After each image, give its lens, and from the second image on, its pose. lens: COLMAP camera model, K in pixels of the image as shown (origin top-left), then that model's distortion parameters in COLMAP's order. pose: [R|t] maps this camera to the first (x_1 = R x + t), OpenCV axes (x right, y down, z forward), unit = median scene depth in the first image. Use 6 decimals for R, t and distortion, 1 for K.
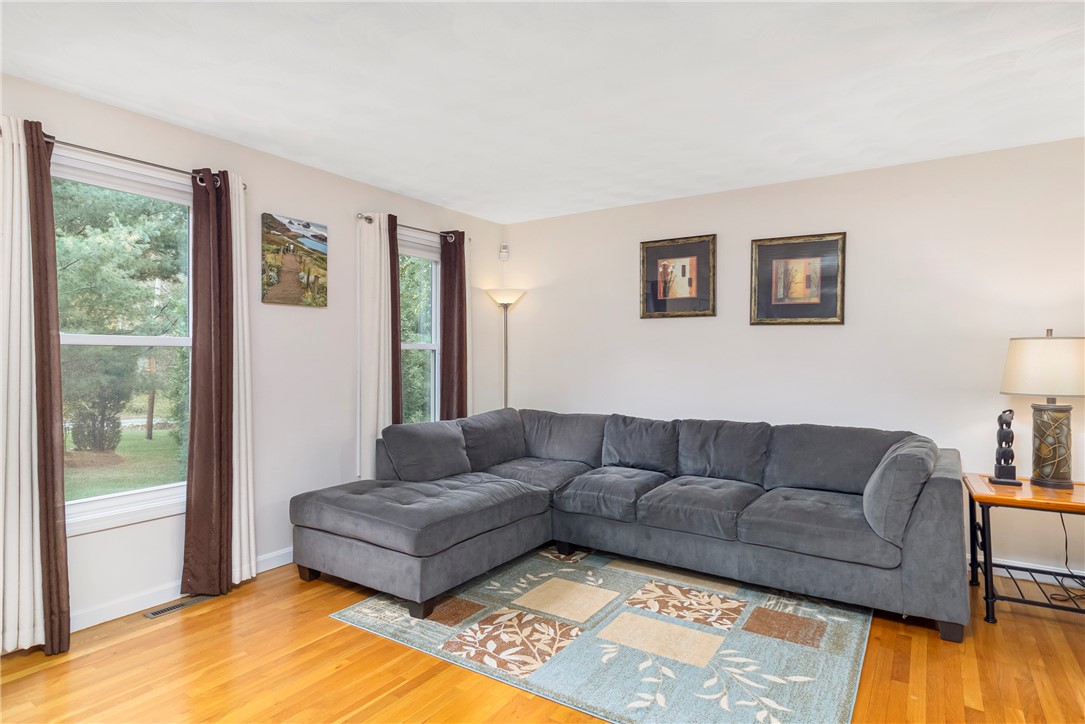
lens RADIAL K [[575.7, 0, 542.5], [0, 575.7, 362.0], [0, 0, 1]] dist [0.000791, -0.000560]
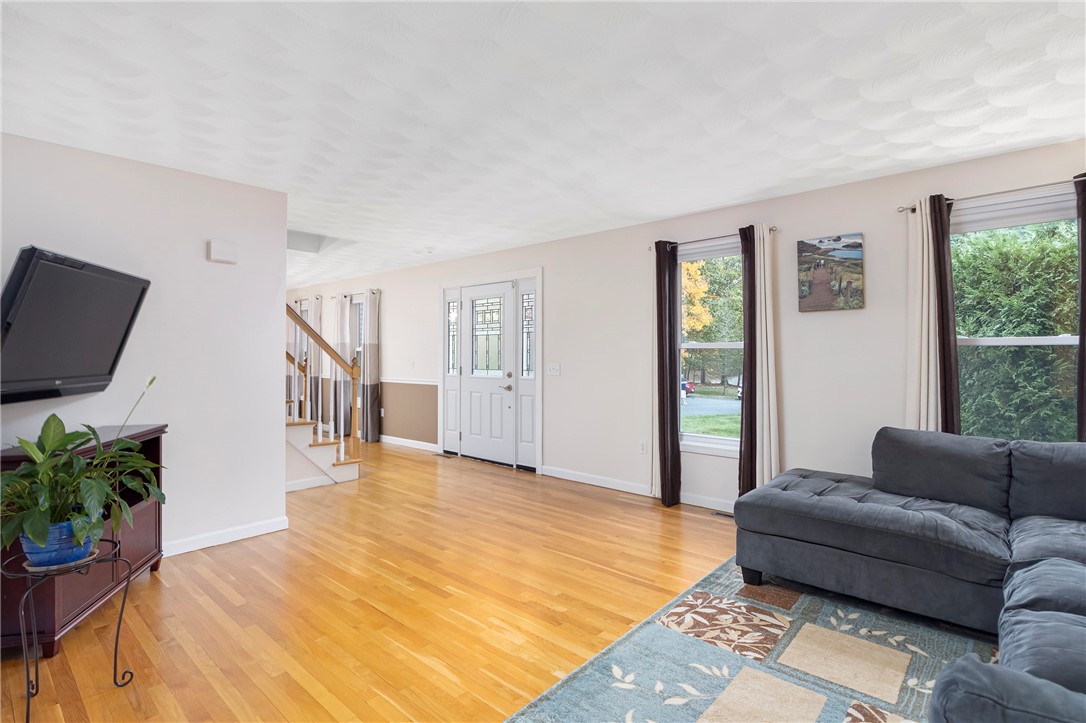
lens RADIAL K [[531.9, 0, 568.6], [0, 531.9, 358.5], [0, 0, 1]] dist [-0.002165, -0.000231]
pose [[-0.107978, 0.003496, -0.994147, 0.780439], [-0.010076, 0.999939, 0.004611, -0.002357], [0.994102, 0.010515, -0.107936, 0.671352]]
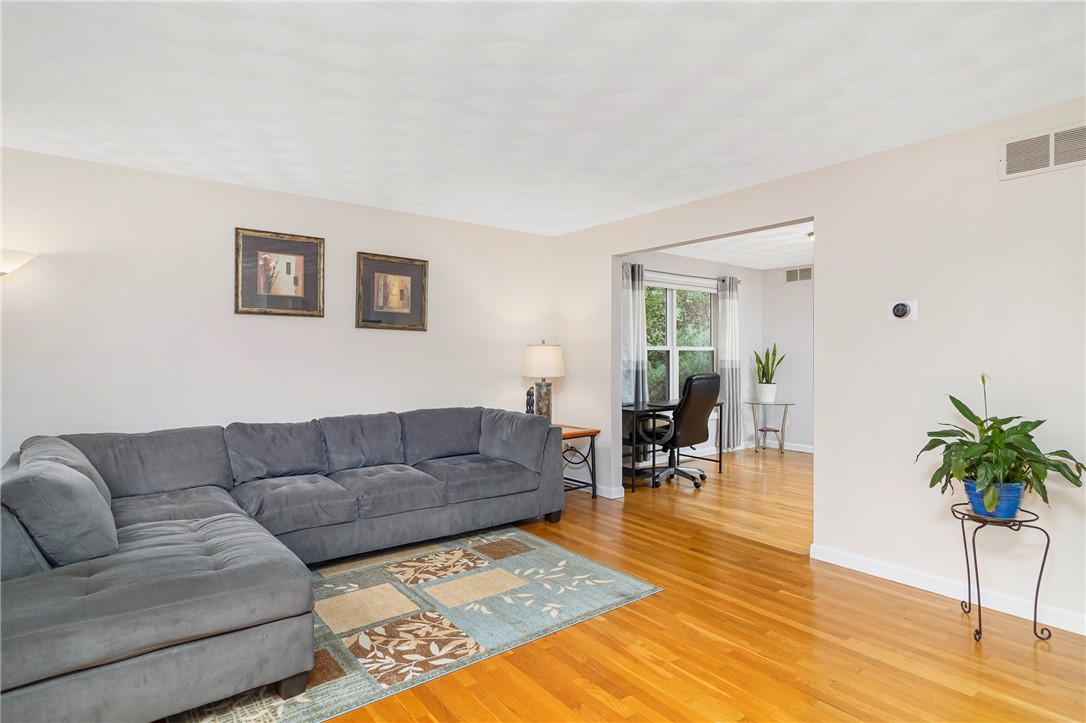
lens RADIAL K [[571.5, 0, 543.0], [0, 571.5, 361.5], [0, 0, 1]] dist [0.000233, 0.000211]
pose [[0.335729, -0.012273, 0.941879, -0.730234], [0.010698, 0.999900, 0.009216, -0.006830], [-0.941898, 0.006982, 0.335827, 0.377621]]
